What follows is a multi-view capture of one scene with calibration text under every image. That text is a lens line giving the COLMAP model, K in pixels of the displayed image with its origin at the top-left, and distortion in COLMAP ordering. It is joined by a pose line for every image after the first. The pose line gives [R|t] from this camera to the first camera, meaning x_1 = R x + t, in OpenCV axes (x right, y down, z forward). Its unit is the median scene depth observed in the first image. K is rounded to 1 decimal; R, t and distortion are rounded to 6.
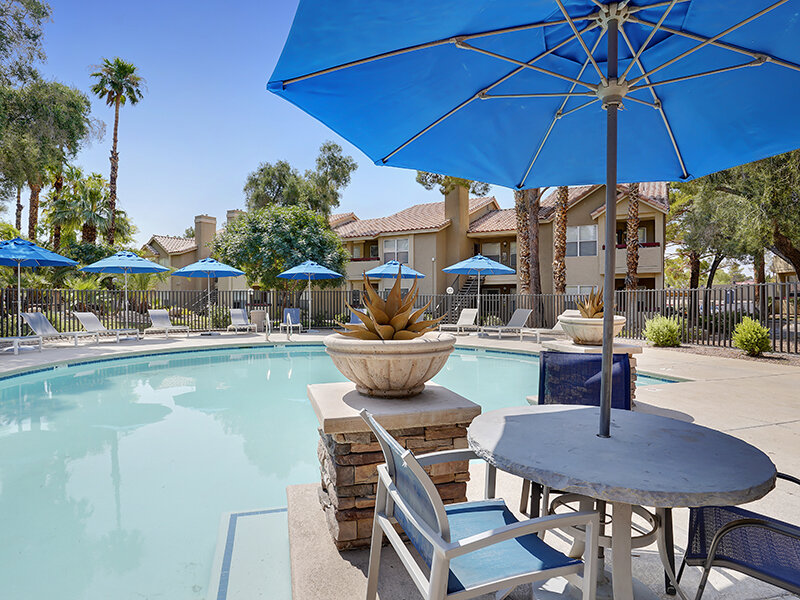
lens RADIAL K [[445.6, 0, 401.8], [0, 445.6, 296.8], [0, 0, 1]] dist [-0.040691, 0.003111]
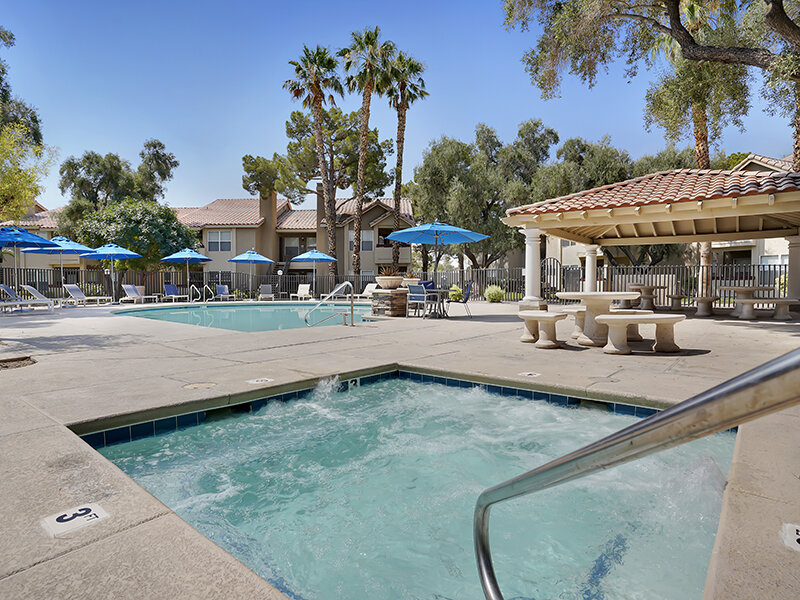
lens RADIAL K [[445.6, 0, 401.8], [0, 445.6, 296.8], [0, 0, 1]] dist [-0.040691, 0.003111]
pose [[0.851850, -0.016803, 0.523516, -0.225798], [0.001955, 0.999580, 0.028902, 0.016446], [-0.523782, -0.023597, 0.851526, -0.289118]]
